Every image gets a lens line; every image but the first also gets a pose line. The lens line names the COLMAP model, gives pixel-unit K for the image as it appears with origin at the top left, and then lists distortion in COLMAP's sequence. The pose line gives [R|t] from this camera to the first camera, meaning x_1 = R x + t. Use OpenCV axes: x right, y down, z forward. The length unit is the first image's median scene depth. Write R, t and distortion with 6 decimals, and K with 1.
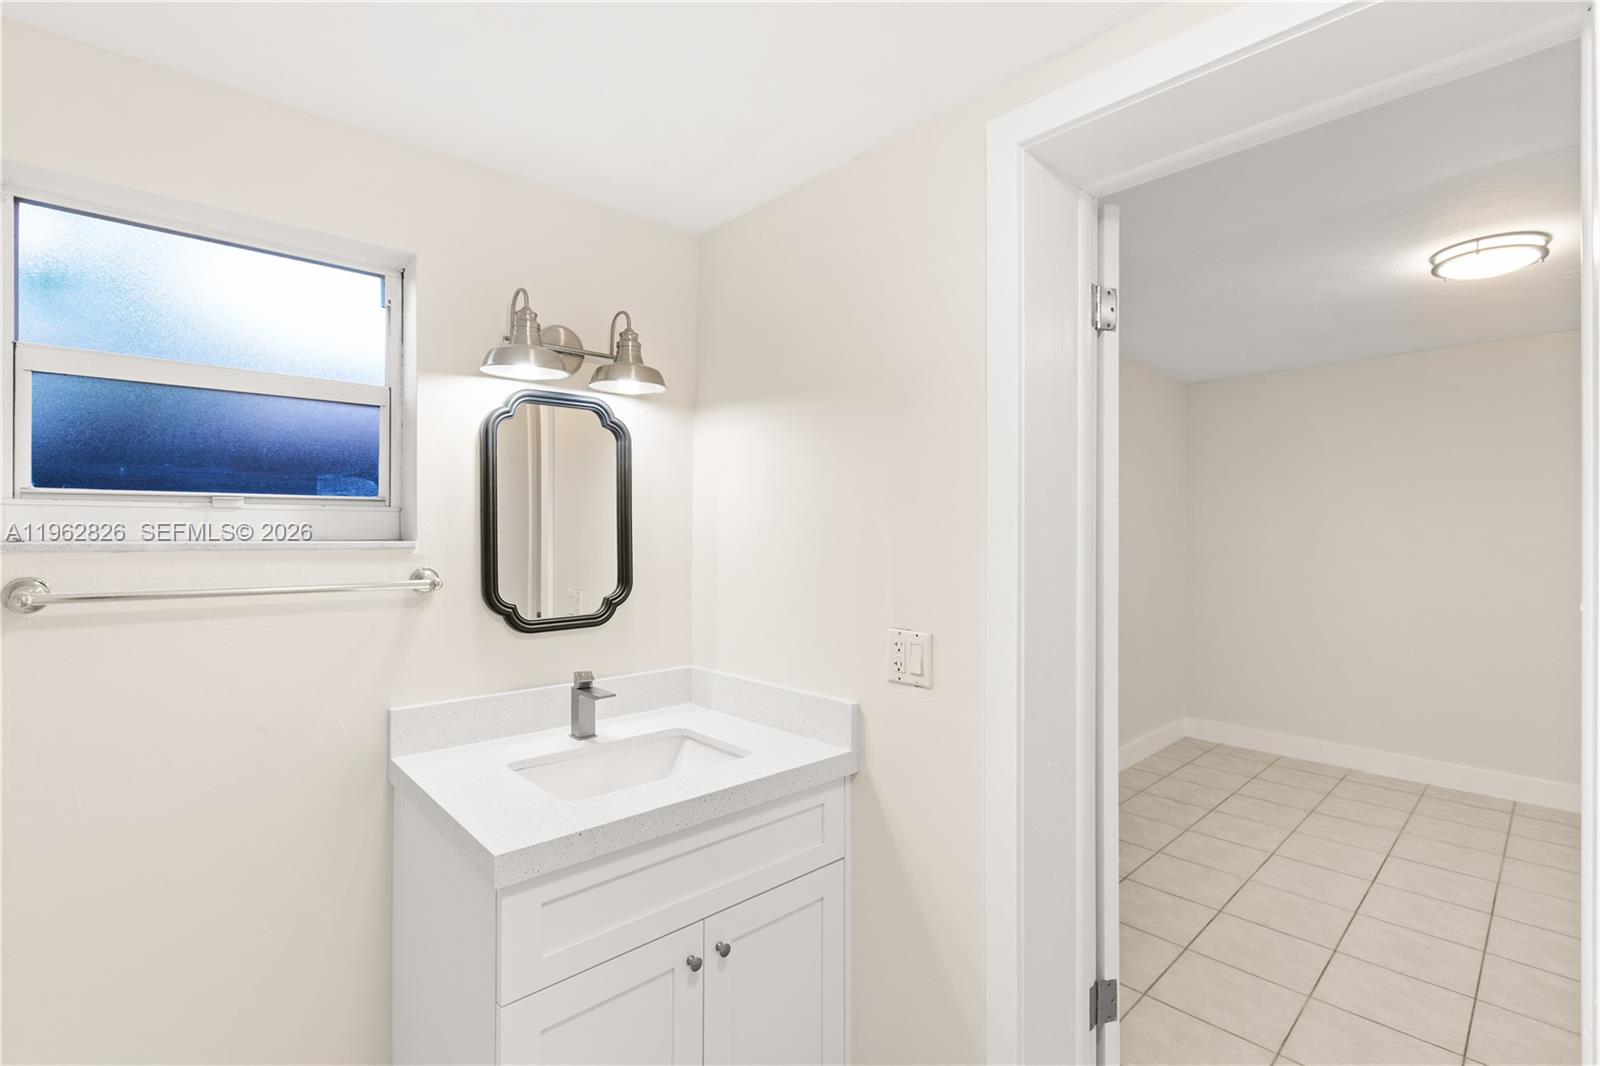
lens RADIAL K [[717.8, 0, 800.0], [0, 717.8, 533.0], [0, 0, 1]] dist [-0.001137, -0.000134]
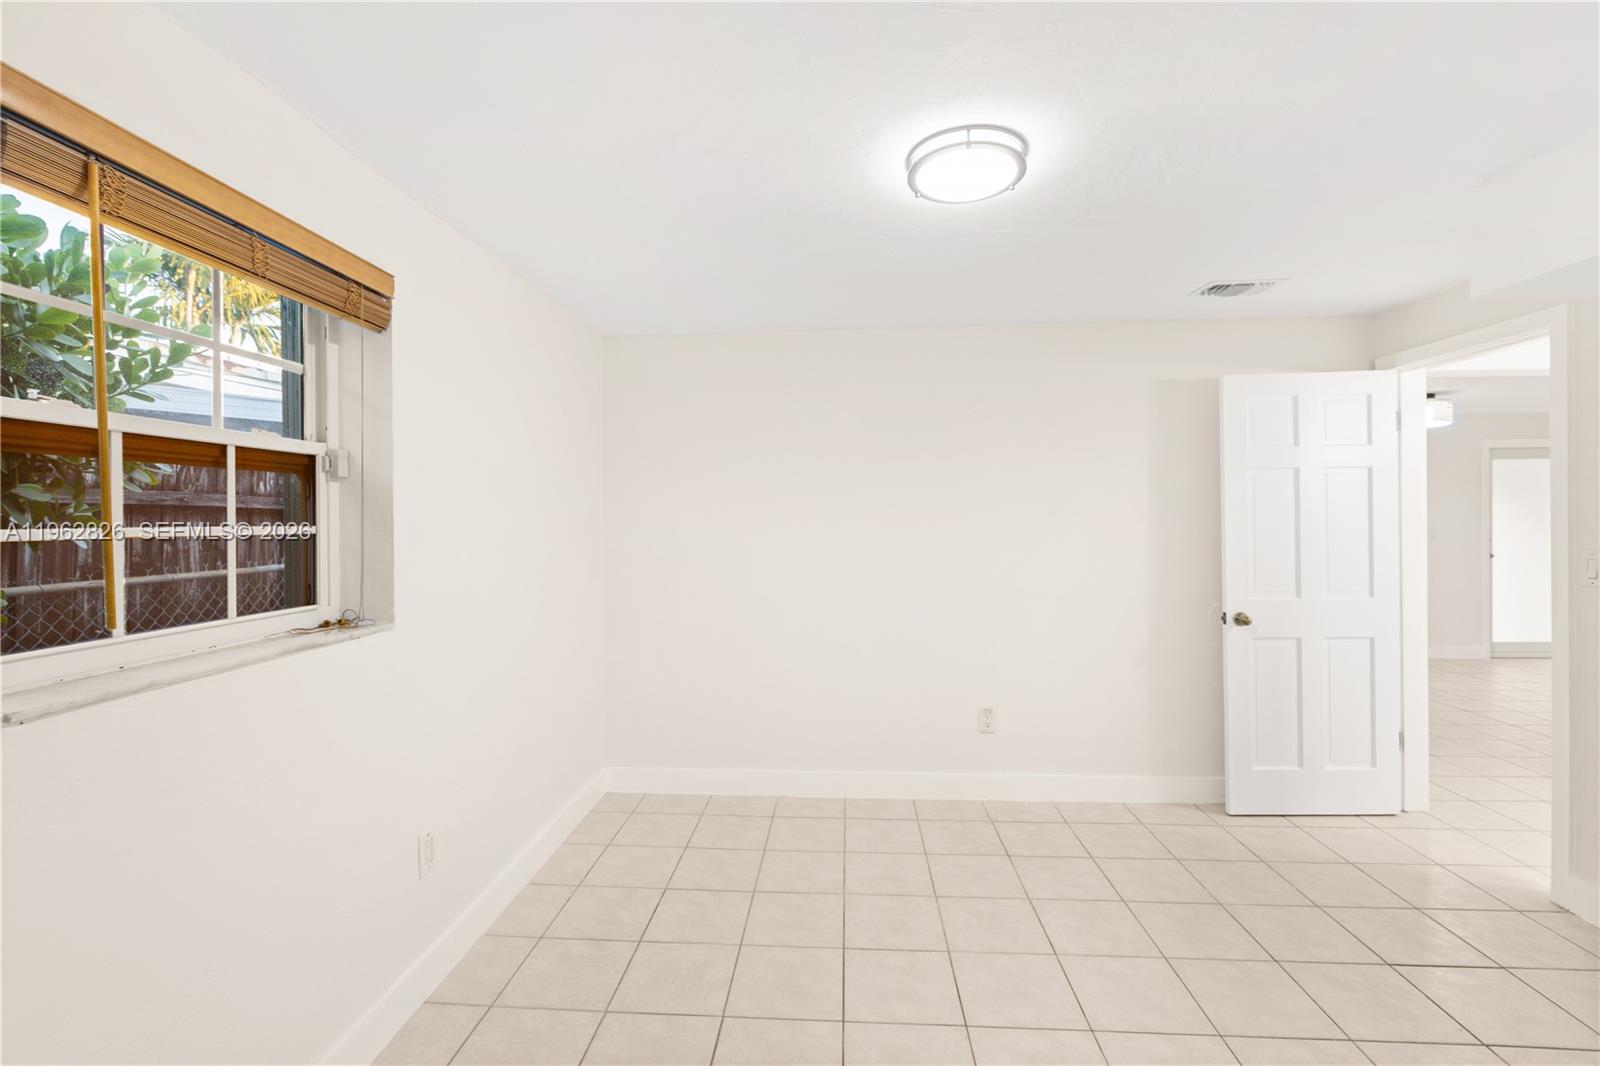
lens RADIAL K [[716.4, 0, 800.3], [0, 716.4, 522.1], [0, 0, 1]] dist [0.001977, -0.000091]
pose [[0.723890, -0.006573, 0.689884, 0.216445], [0.004853, 0.999978, 0.004435, -0.010358], [-0.689899, 0.000138, 0.723906, 0.401313]]
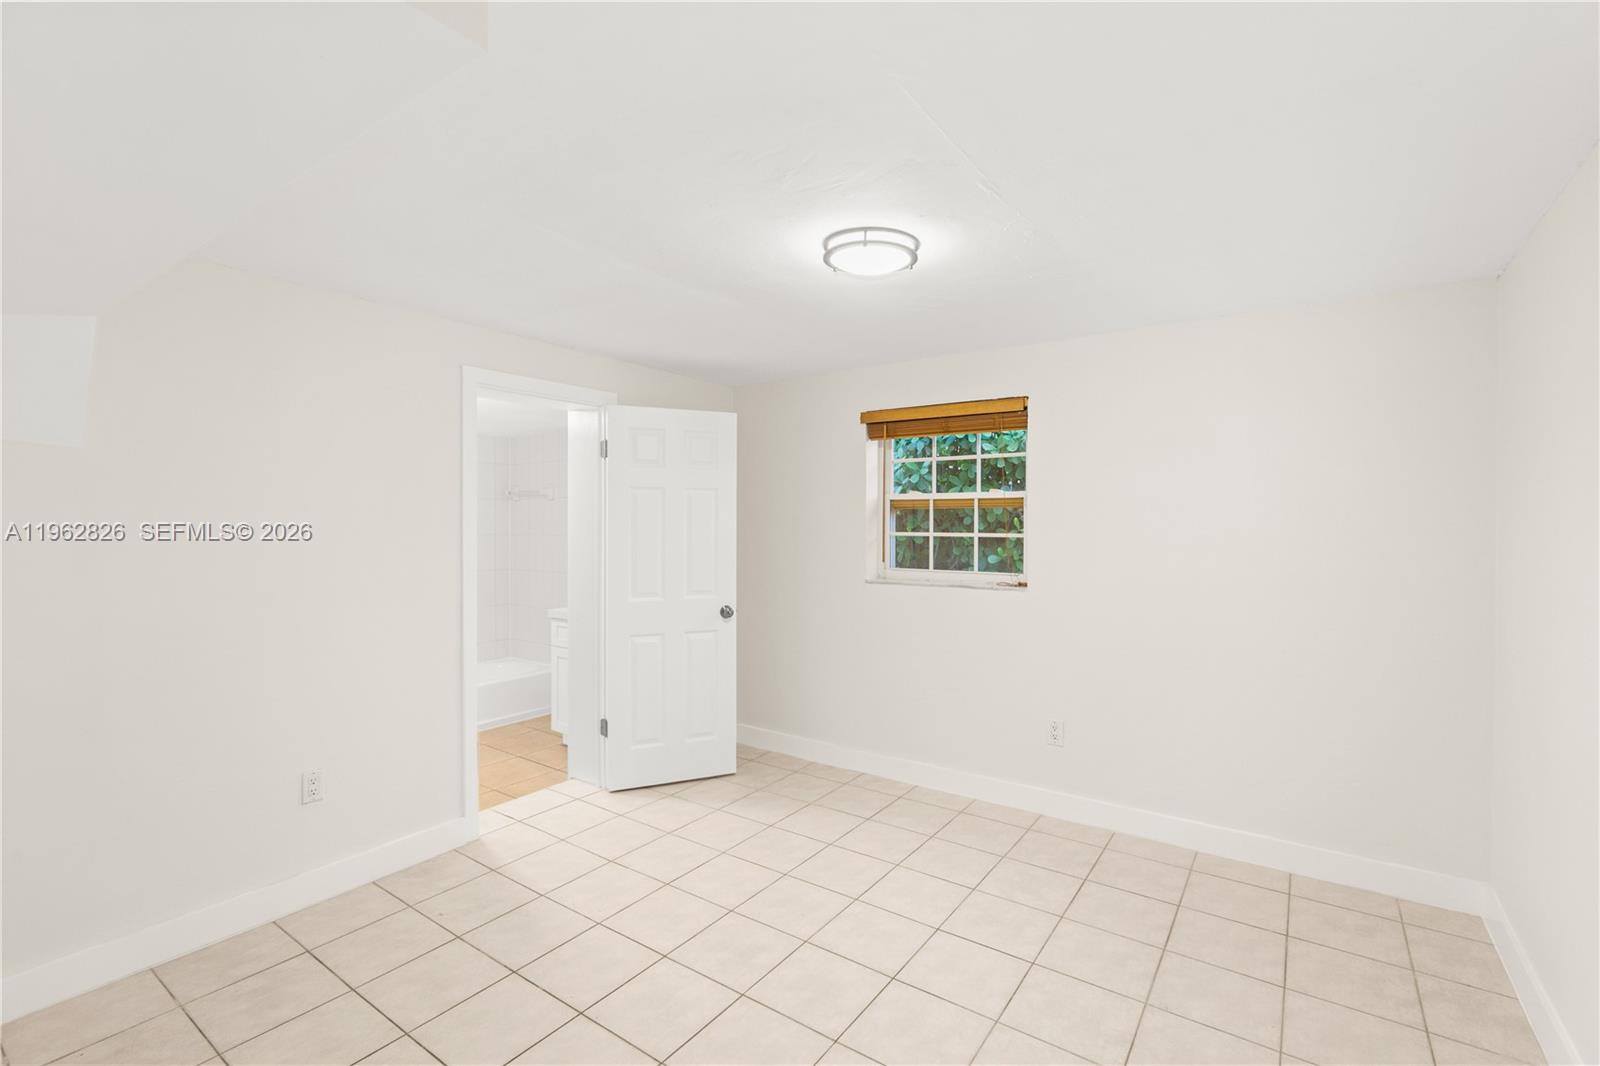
lens RADIAL K [[716.4, 0, 800.3], [0, 716.4, 522.1], [0, 0, 1]] dist [0.001977, -0.000091]
pose [[0.198545, -0.007083, -0.980066, 1.295230], [-0.003035, 0.999965, -0.007841, -0.014955], [0.980087, 0.004531, 0.198517, 0.508505]]
